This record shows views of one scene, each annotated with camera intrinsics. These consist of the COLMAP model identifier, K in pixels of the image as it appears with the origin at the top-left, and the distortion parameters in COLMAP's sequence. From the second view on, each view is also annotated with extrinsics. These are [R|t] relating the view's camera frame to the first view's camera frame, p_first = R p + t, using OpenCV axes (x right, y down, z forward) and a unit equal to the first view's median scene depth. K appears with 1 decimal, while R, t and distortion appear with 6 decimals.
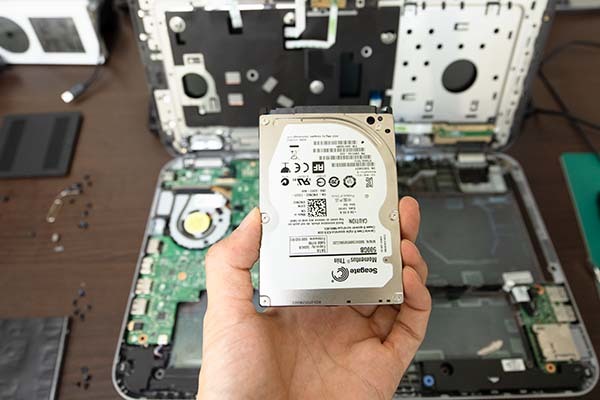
lens RADIAL K [[423.6, 0, 301.6], [0, 423.6, 195.6], [0, 0, 1]] dist [-0.035966, 0.003312]
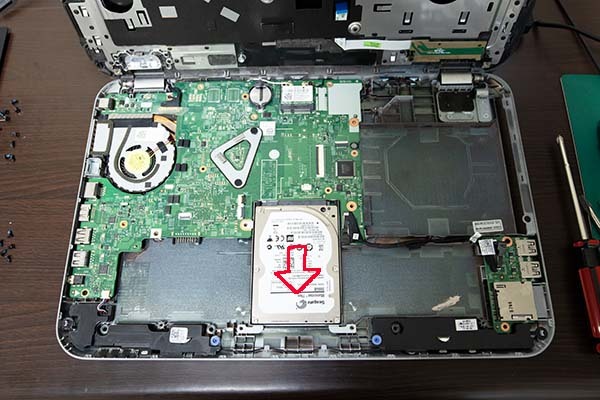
lens RADIAL K [[423.6, 0, 301.2], [0, 423.6, 192.9], [0, 0, 1]] dist [-0.035966, 0.003312]
pose [[0.999988, -0.000851, -0.004902, 0.106835], [0.002296, 0.953015, 0.302915, -0.146392], [0.004414, -0.302922, 0.953005, 0.136137]]
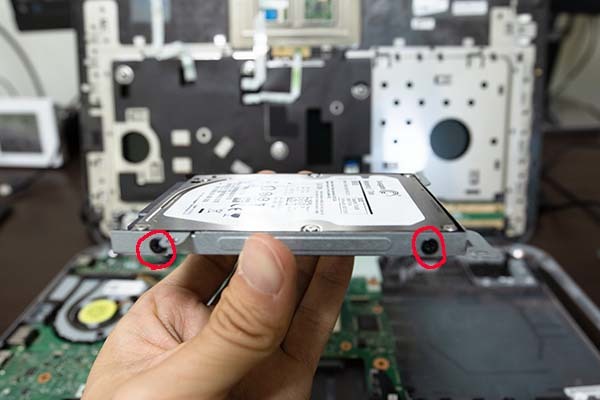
lens RADIAL K [[423.6, 0, 304.1], [0, 423.6, 203.4], [0, 0, 1]] dist [-0.035966, 0.003312]
pose [[0.999701, 0.018077, -0.016457, 0.102089], [-0.023743, 0.878299, -0.477522, 0.238254], [0.005822, 0.477770, 0.878466, 0.324818]]
